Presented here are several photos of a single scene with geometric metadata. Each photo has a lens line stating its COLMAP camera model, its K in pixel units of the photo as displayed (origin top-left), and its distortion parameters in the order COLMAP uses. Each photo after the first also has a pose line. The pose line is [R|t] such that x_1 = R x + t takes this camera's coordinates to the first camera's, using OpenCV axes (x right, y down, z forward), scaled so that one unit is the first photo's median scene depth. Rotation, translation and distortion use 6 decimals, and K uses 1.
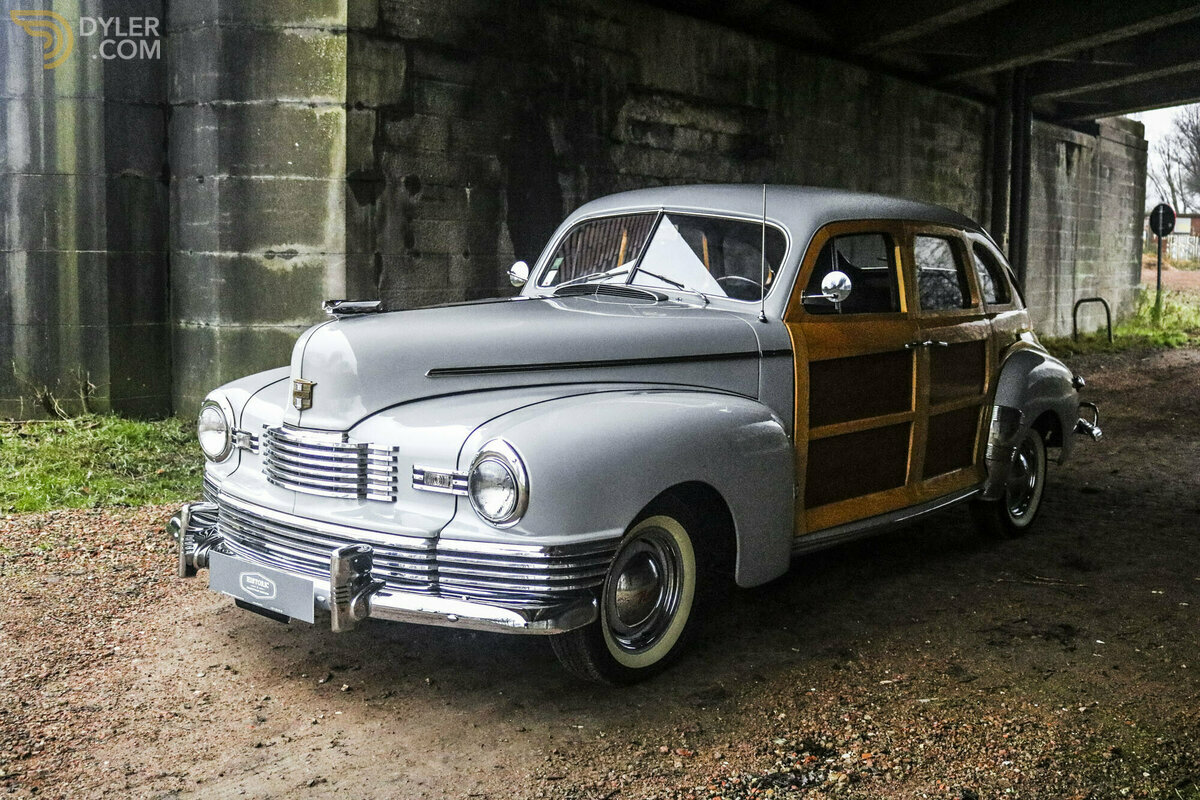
lens RADIAL K [[1355.0, 0, 608.2], [0, 1355.0, 360.0], [0, 0, 1]] dist [-0.068529, 0.000000]
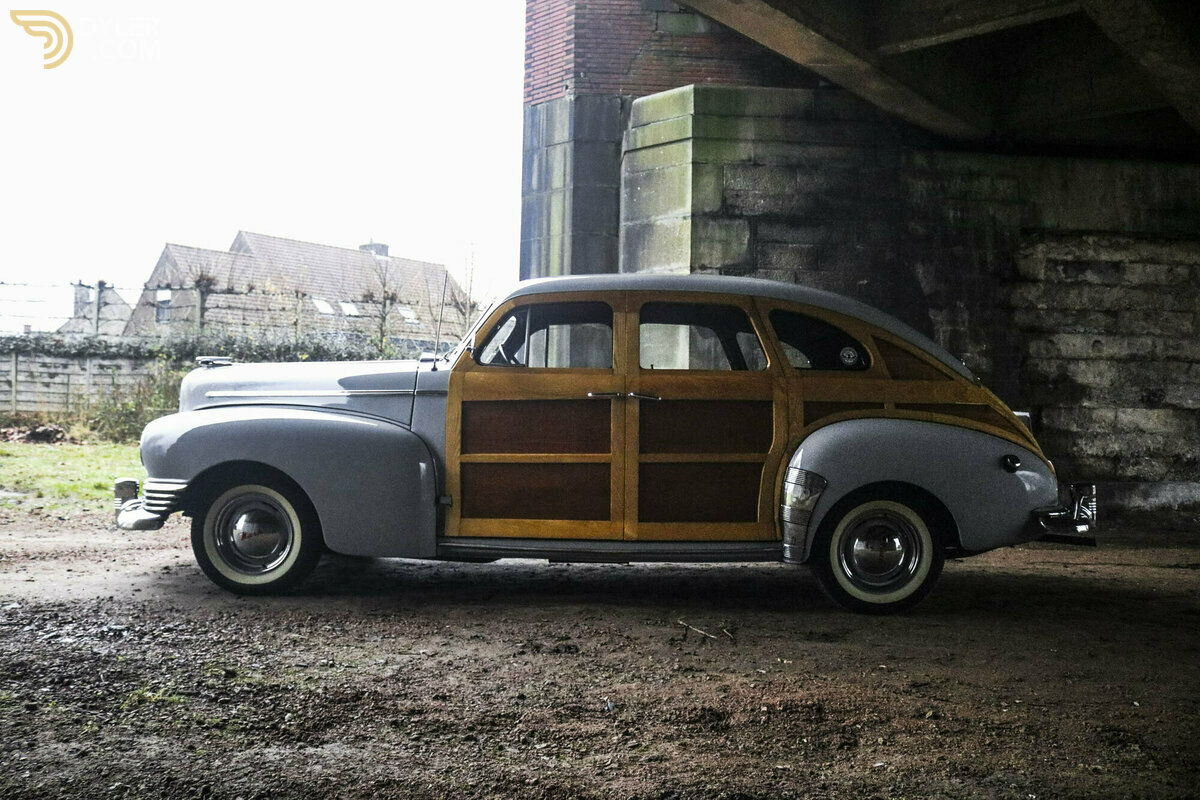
lens RADIAL K [[1016.4, 0, 578.4], [0, 1016.4, 382.7], [0, 0, 1]] dist [-0.145429, 0.126841]
pose [[0.600964, -0.029919, -0.798716, 0.581316], [-0.076930, 0.992494, -0.095061, 0.039590], [0.795565, 0.118574, 0.594152, 0.298572]]
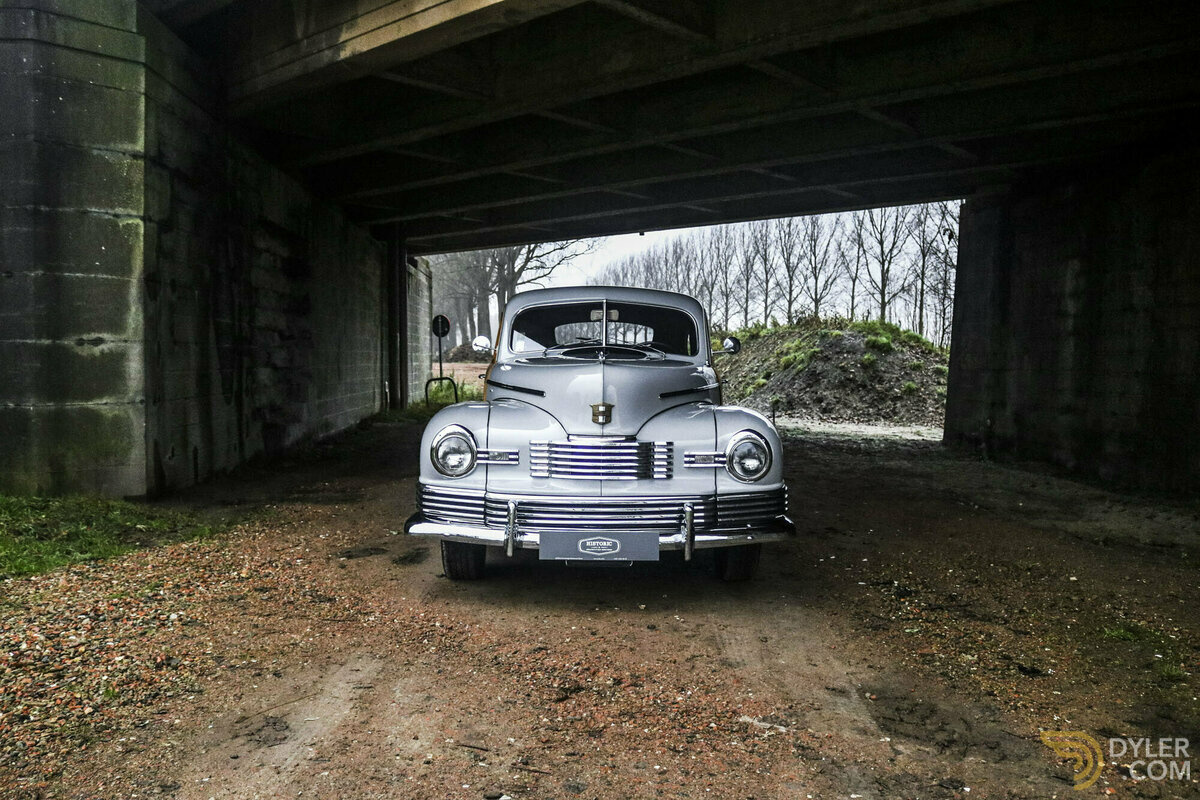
lens RADIAL K [[1016.4, 0, 616.5], [0, 1016.4, 365.8], [0, 0, 1]] dist [-0.145429, 0.126841]
pose [[0.759232, -0.021581, 0.650462, -0.454718], [0.069687, 0.996400, -0.048282, 0.014389], [-0.647078, 0.081986, 0.758003, 0.072219]]
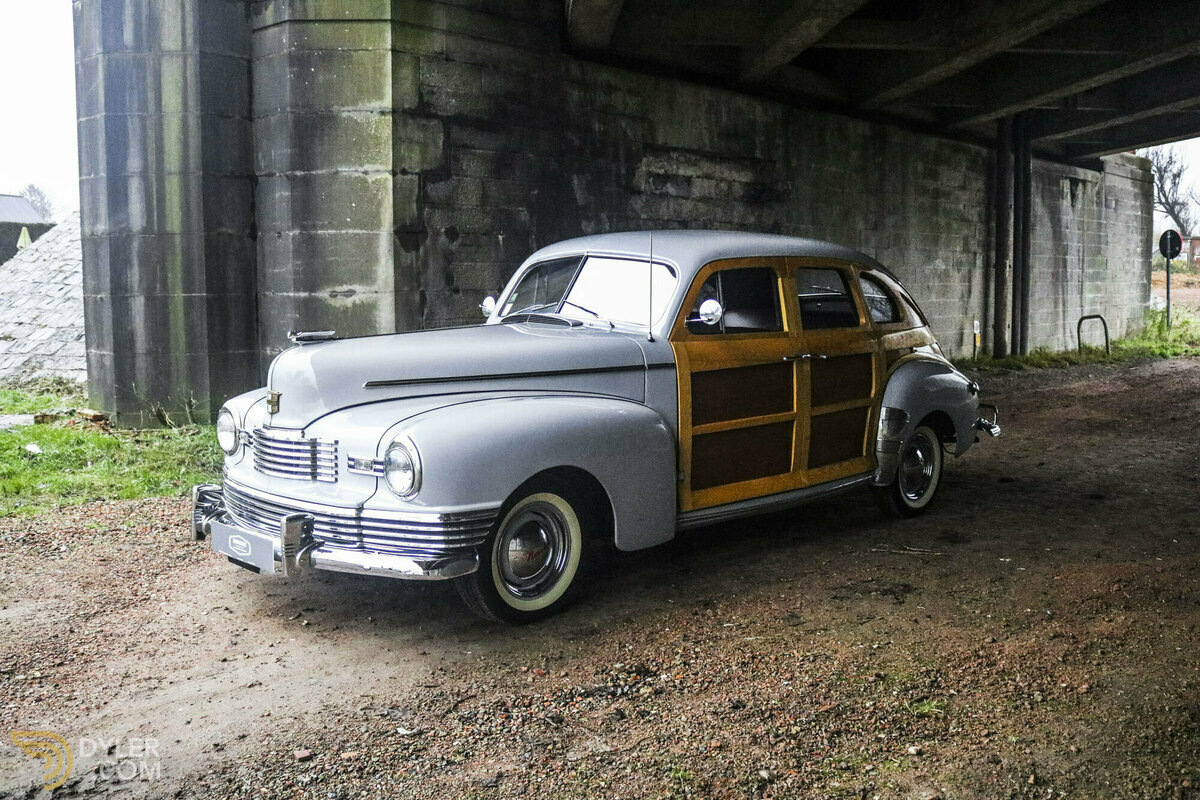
lens RADIAL K [[1196.7, 0, 598.7], [0, 1196.7, 363.3], [0, 0, 1]] dist [-0.084611, 0.000000]
pose [[0.994612, -0.015456, -0.102510, 0.104103], [0.014163, 0.999811, -0.013327, 0.003631], [0.102697, 0.011803, 0.994643, -0.064757]]
